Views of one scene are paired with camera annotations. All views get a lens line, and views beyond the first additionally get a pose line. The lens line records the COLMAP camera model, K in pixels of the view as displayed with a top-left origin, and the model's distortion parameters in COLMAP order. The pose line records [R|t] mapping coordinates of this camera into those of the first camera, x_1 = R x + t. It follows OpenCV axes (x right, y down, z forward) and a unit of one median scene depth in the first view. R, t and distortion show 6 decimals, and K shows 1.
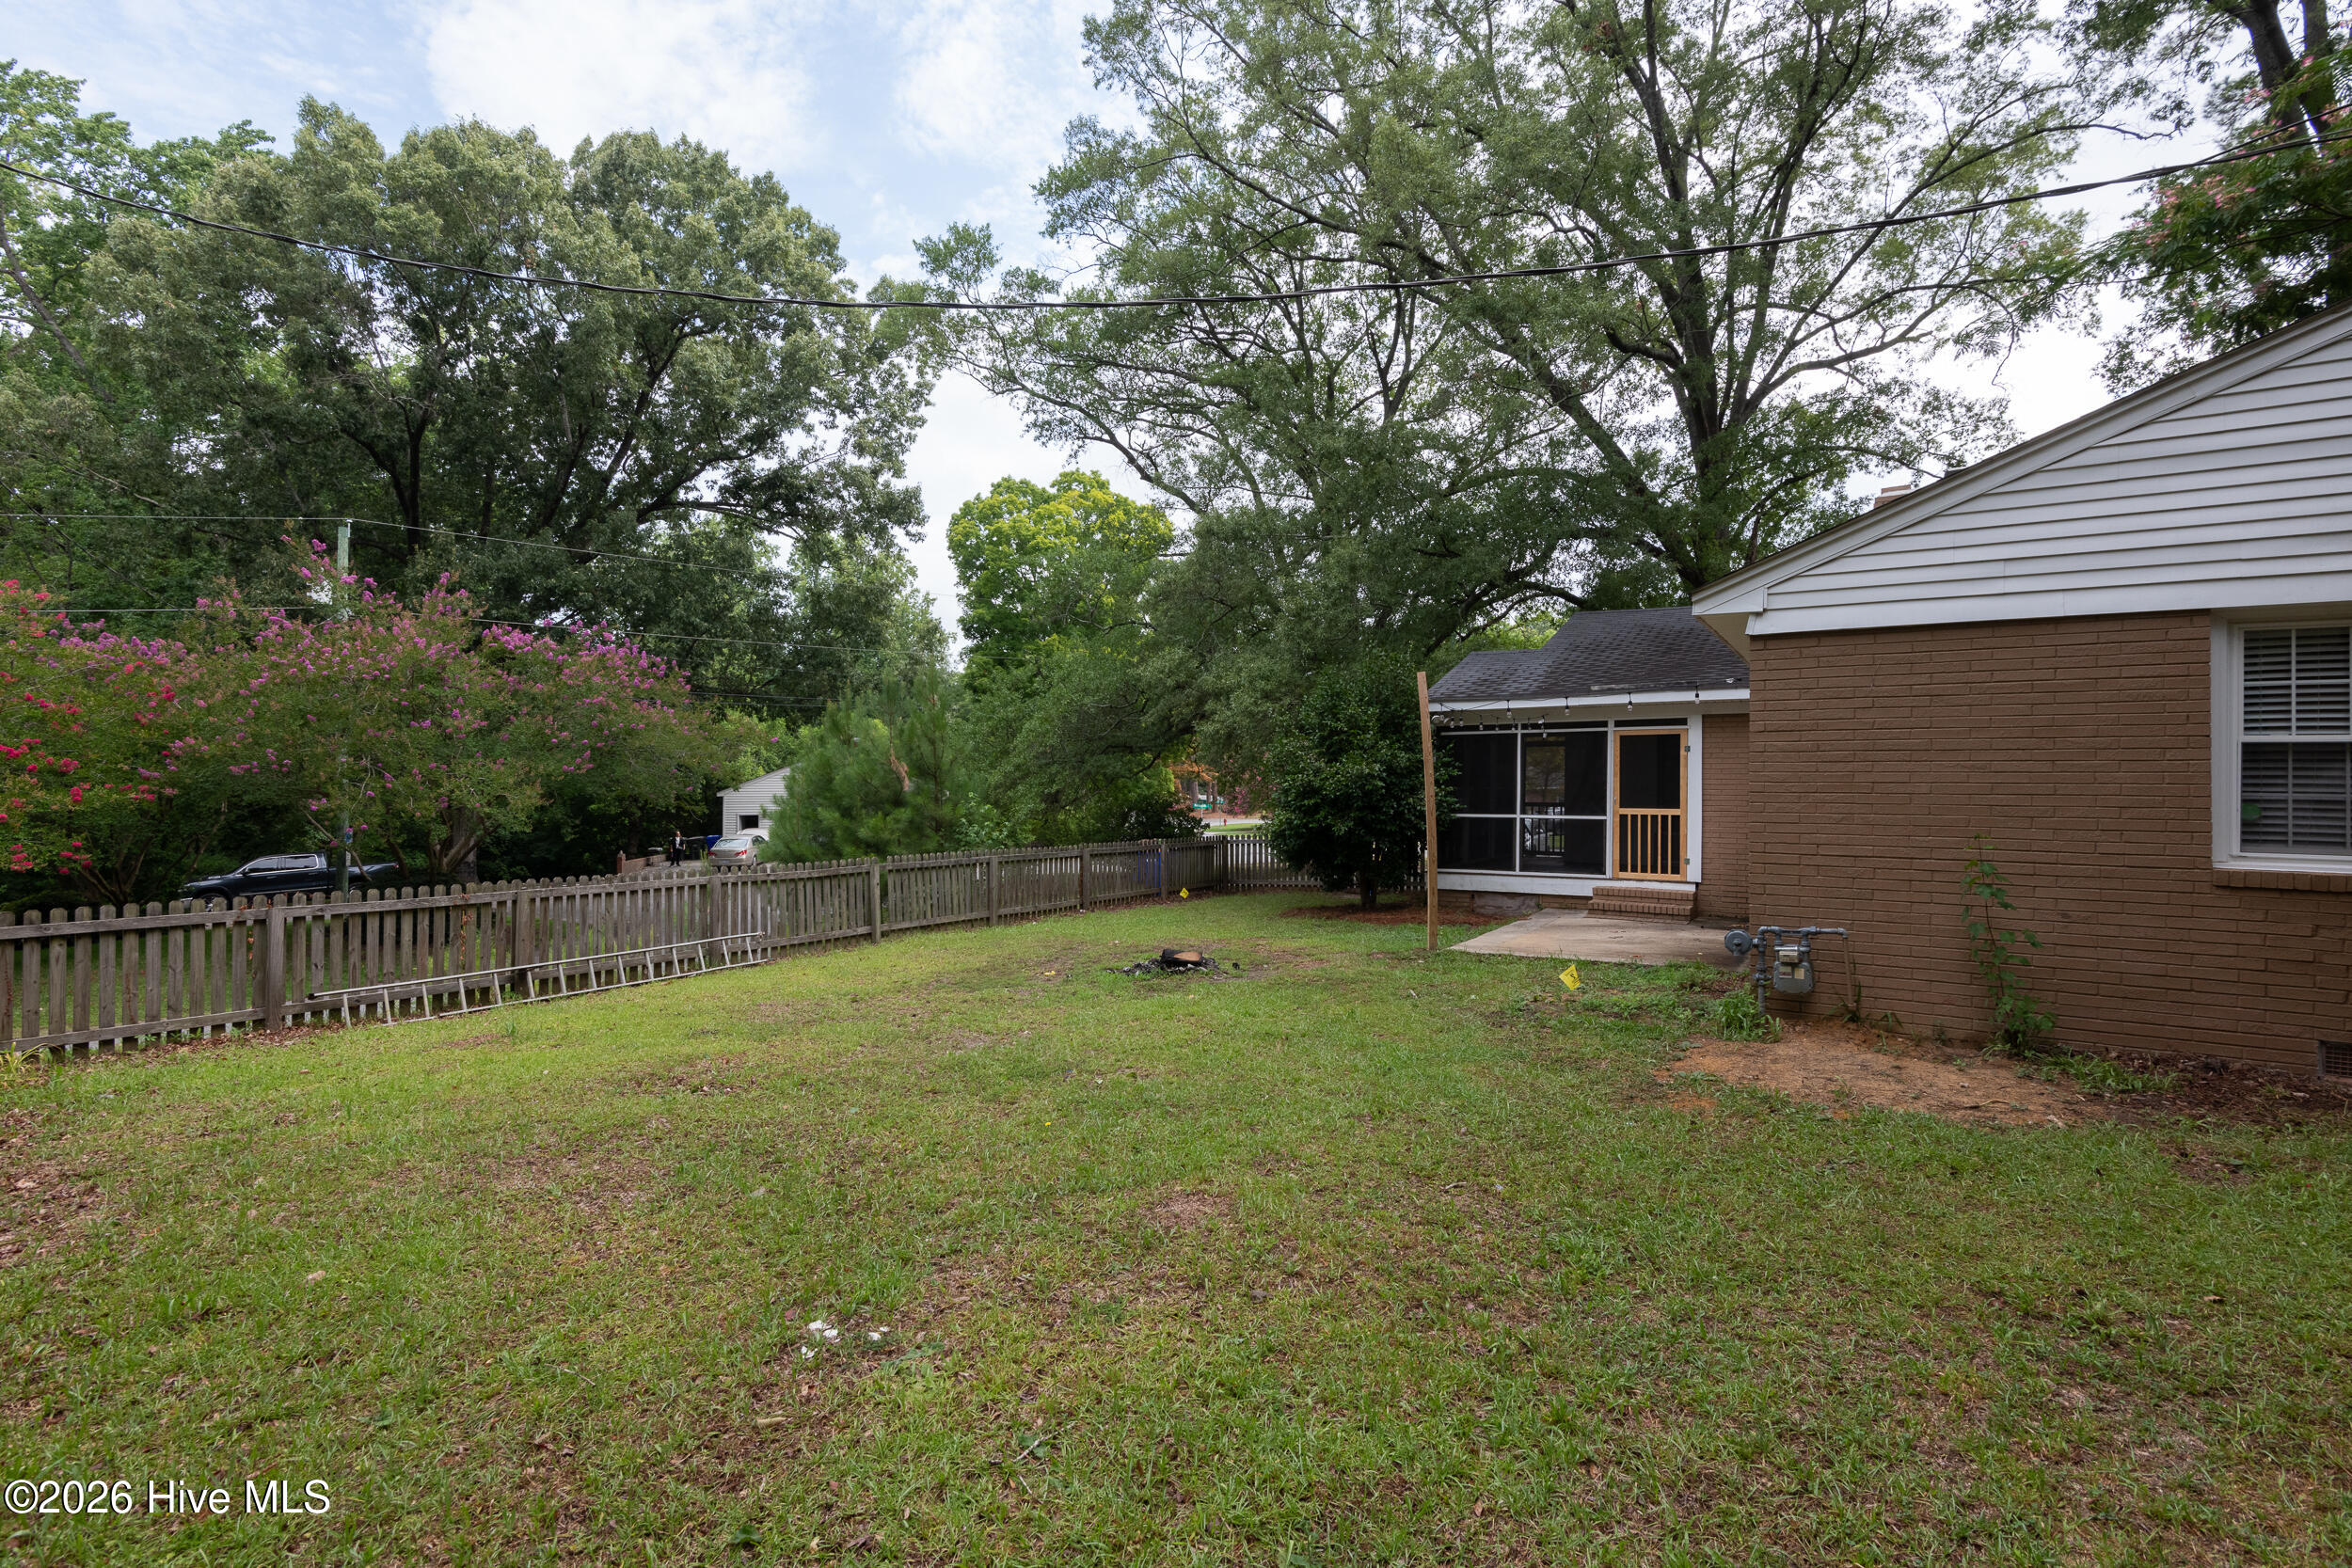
lens RADIAL K [[1057.8, 0, 1180.0], [0, 1057.8, 780.4], [0, 0, 1]] dist [0.016428, -0.002097]
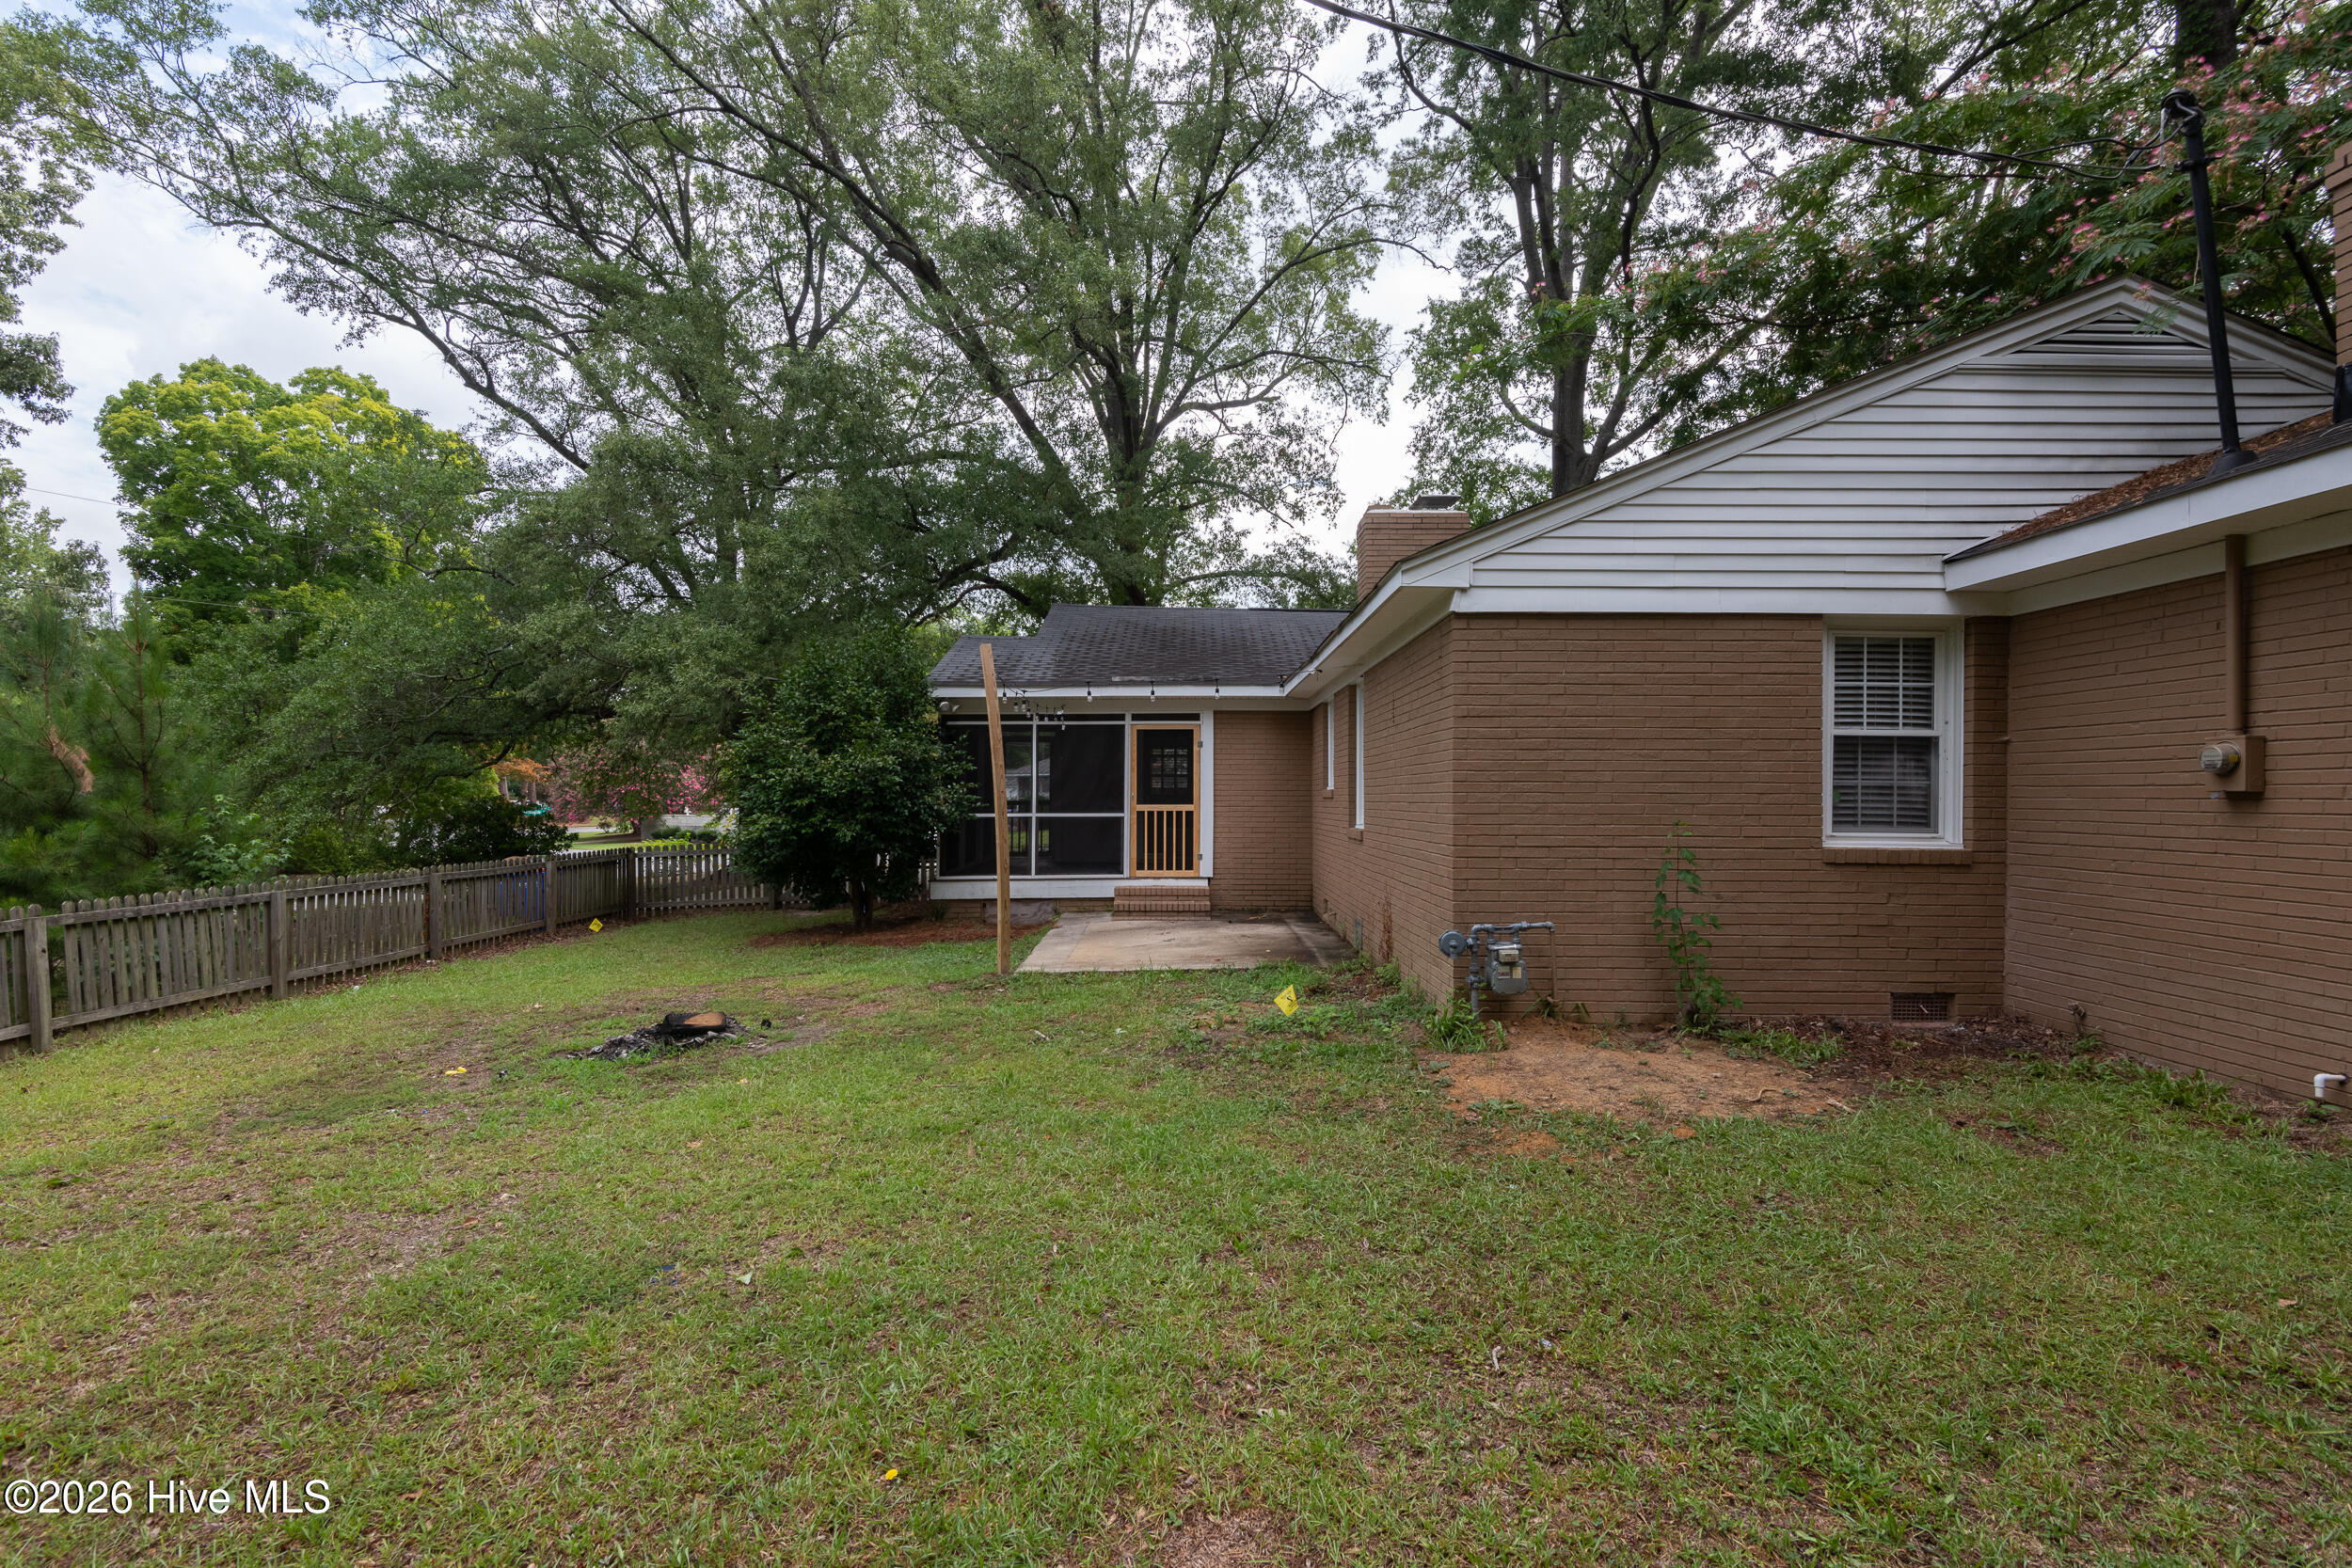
lens RADIAL K [[1093.1, 0, 1210.2], [0, 1093.1, 791.9], [0, 0, 1]] dist [0.024614, -0.011287]
pose [[0.842213, -0.006523, 0.539106, -0.055955], [0.000927, 0.999943, 0.010650, 0.003335], [-0.539144, -0.008470, 0.842171, 0.107642]]
